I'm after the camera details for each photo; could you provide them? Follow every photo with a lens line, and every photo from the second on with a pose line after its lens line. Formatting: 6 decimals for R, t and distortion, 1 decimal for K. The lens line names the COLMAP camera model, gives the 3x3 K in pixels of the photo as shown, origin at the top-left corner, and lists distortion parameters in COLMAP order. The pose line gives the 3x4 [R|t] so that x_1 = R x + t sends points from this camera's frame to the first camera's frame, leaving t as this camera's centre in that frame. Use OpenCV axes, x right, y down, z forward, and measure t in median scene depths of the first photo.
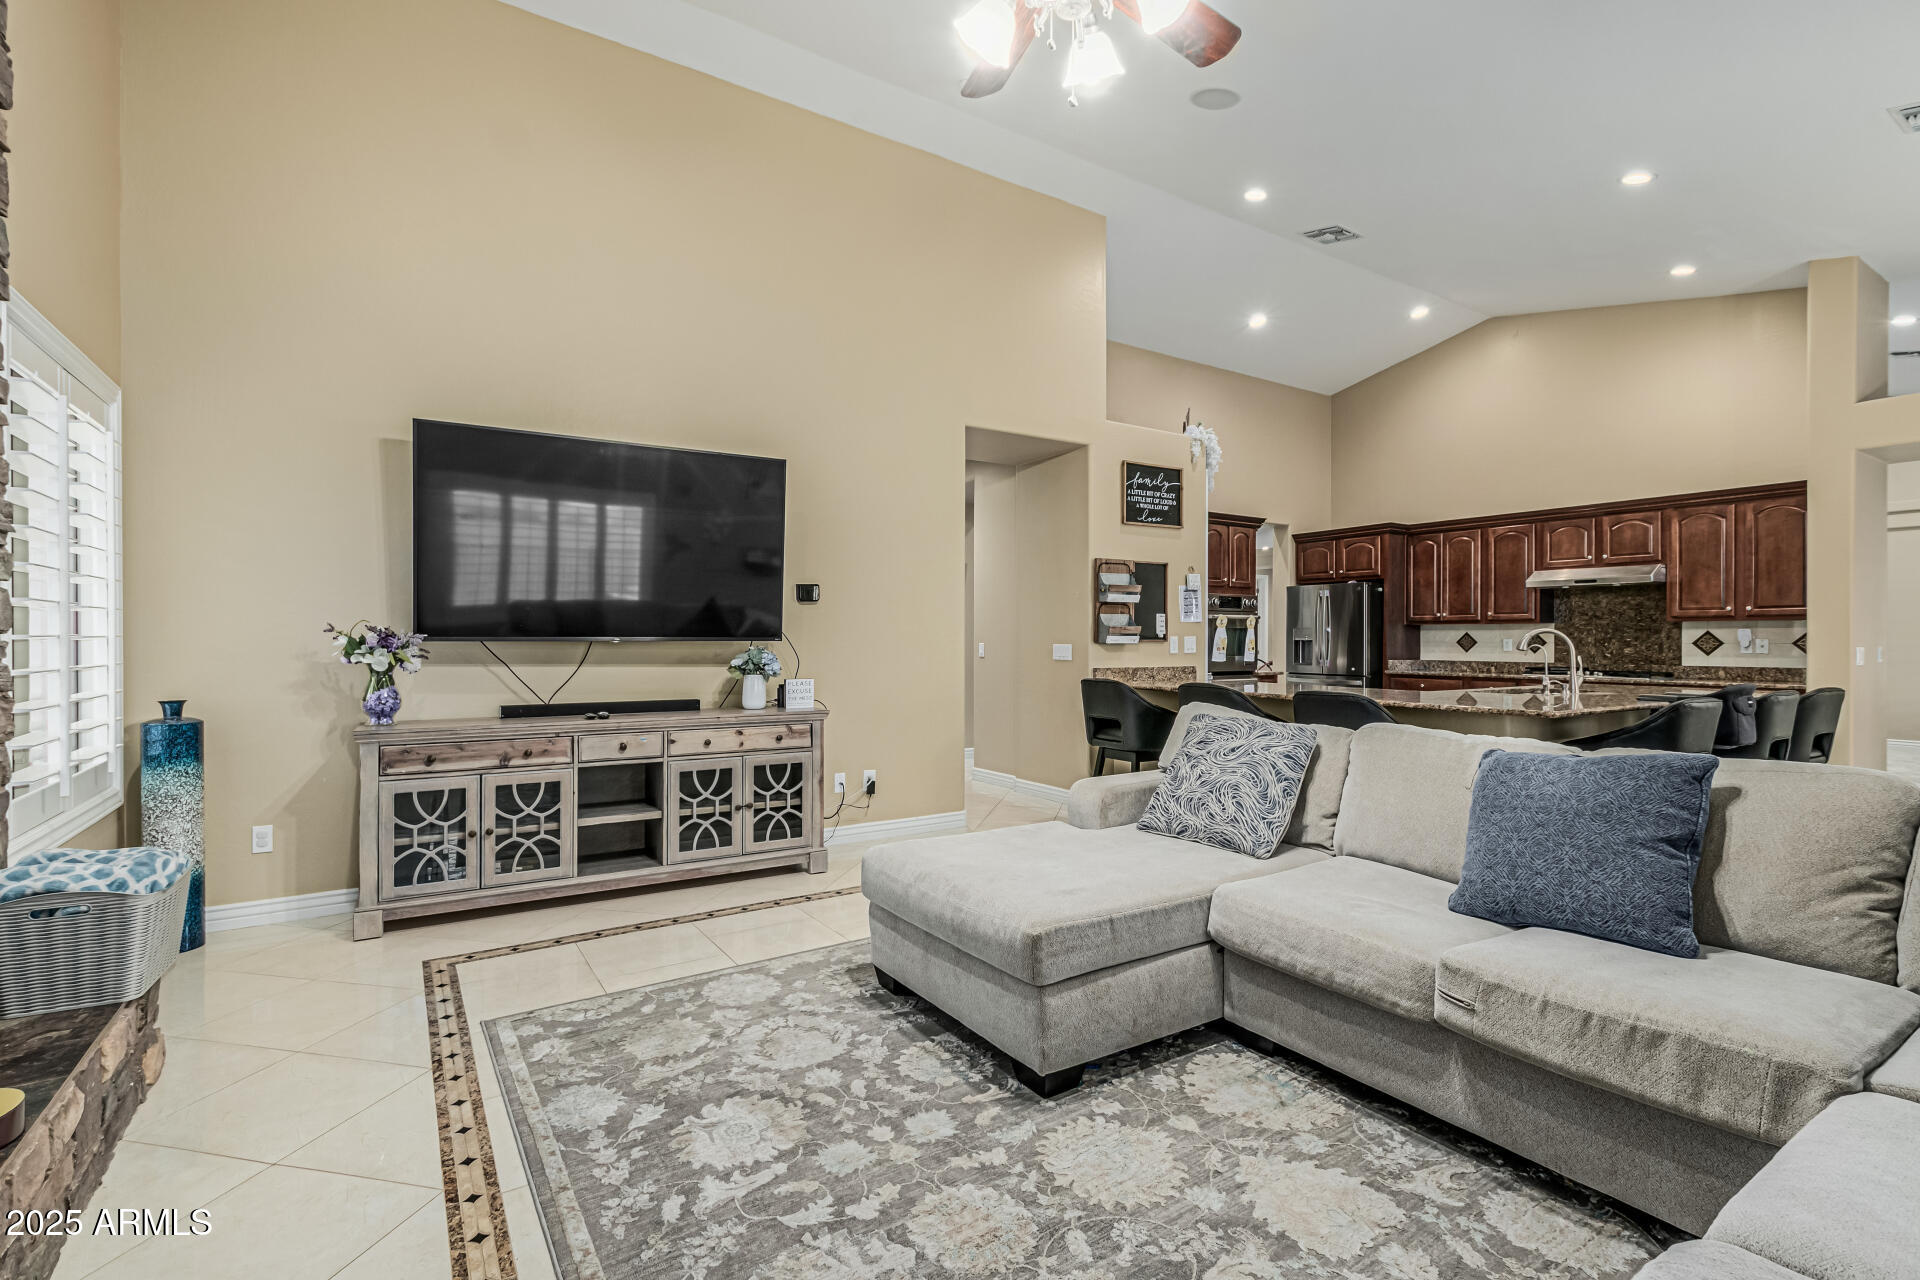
lens RADIAL K [[885.5, 0, 960.2], [0, 885.5, 637.3], [0, 0, 1]] dist [-0.001460, 0.000998]
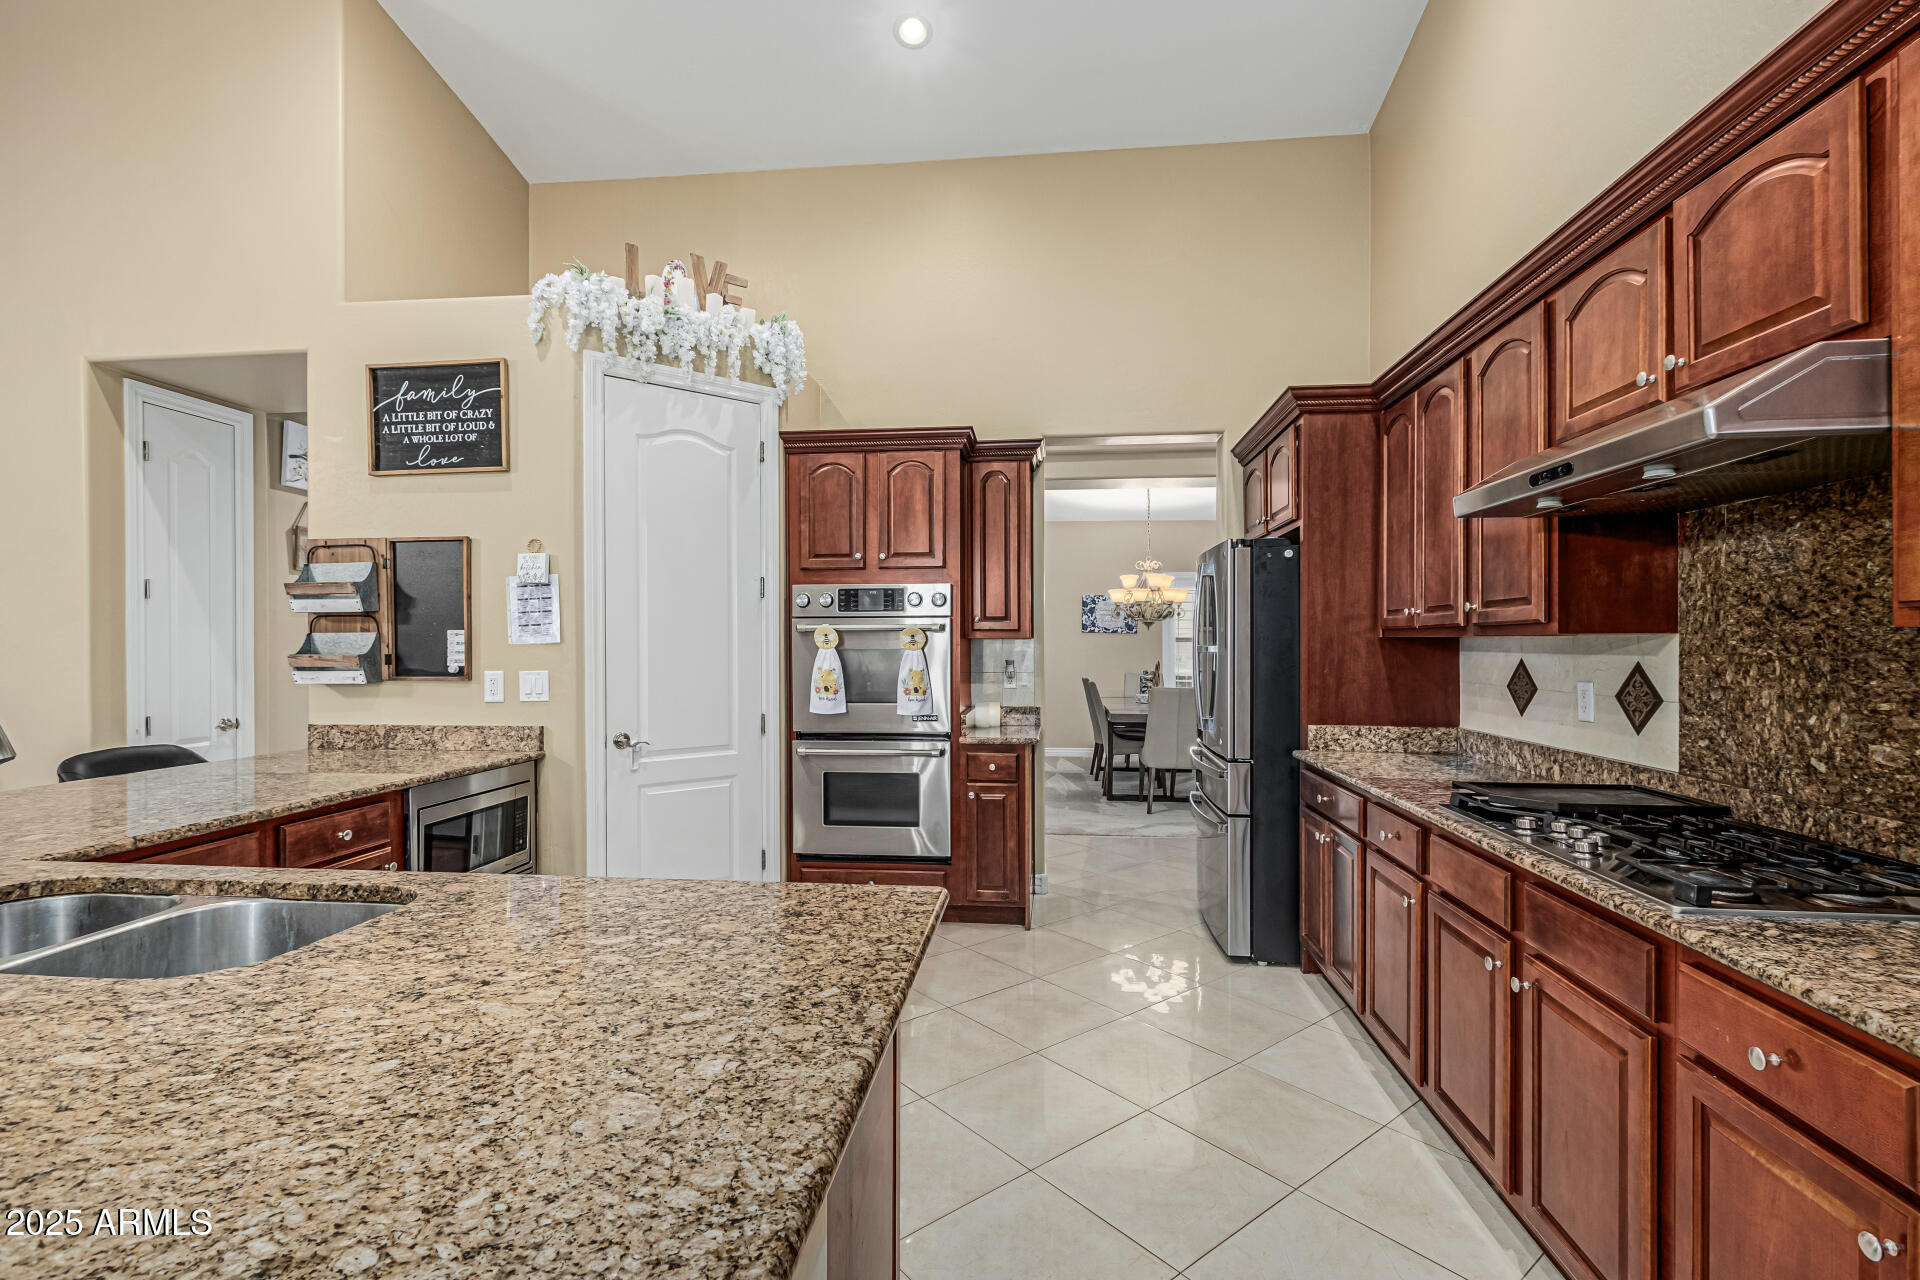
lens RADIAL K [[885.5, 0, 930.4], [0, 885.5, 645.8], [0, 0, 1]] dist [-0.001460, 0.000998]
pose [[0.772814, -0.001516, -0.634631, 0.763748], [0.004529, 0.999985, 0.003126, -0.016095], [0.634616, -0.005290, 0.772809, 0.720259]]
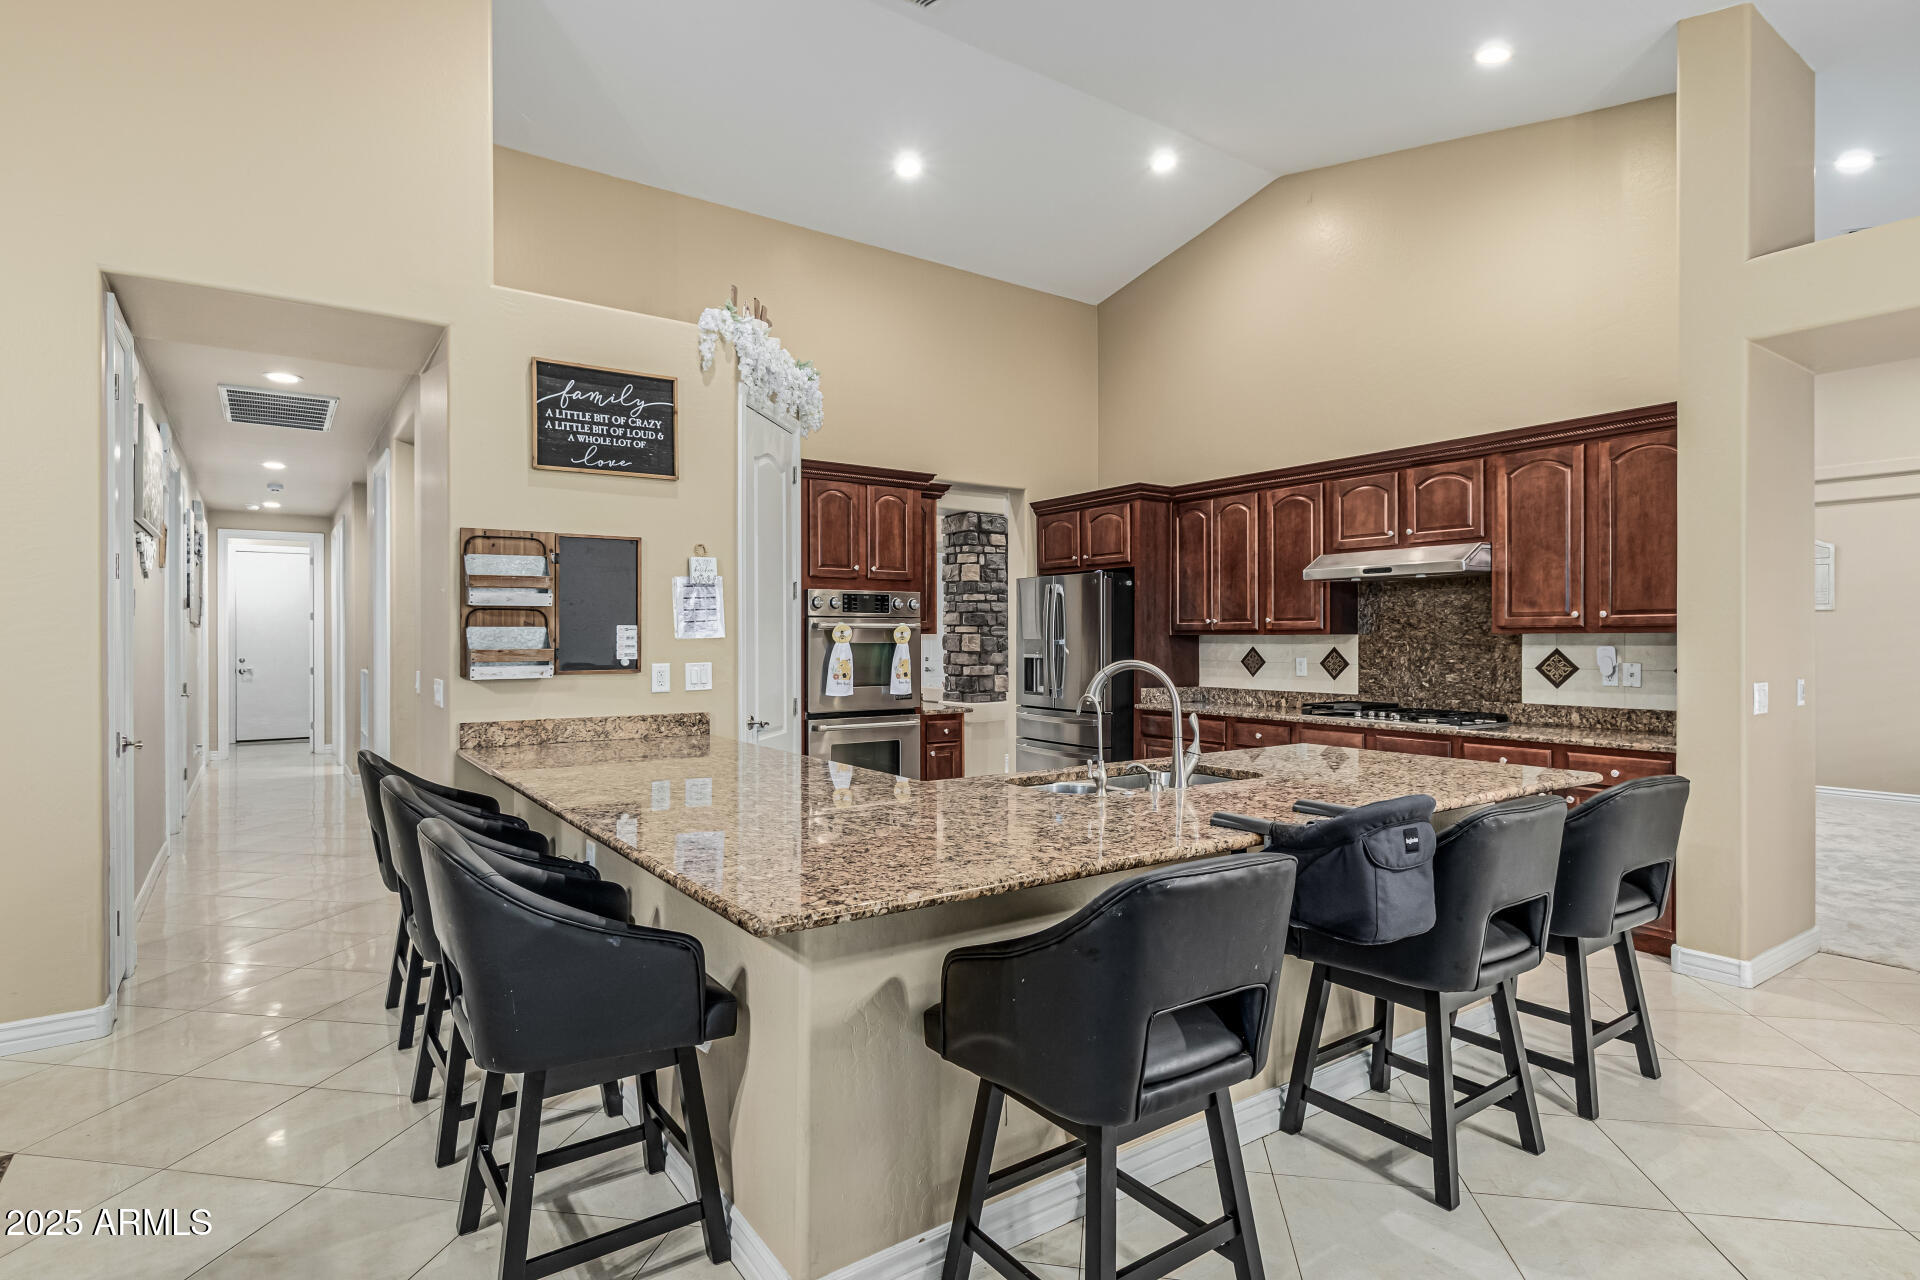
lens RADIAL K [[994.6, 0, 967.3], [0, 994.6, 637.7], [0, 0, 1]] dist [0.001256, -0.001265]
pose [[0.998924, -0.002654, 0.046309, 0.398347], [0.002573, 0.999995, 0.001820, -0.017859], [-0.046313, -0.001699, 0.998926, 0.316839]]
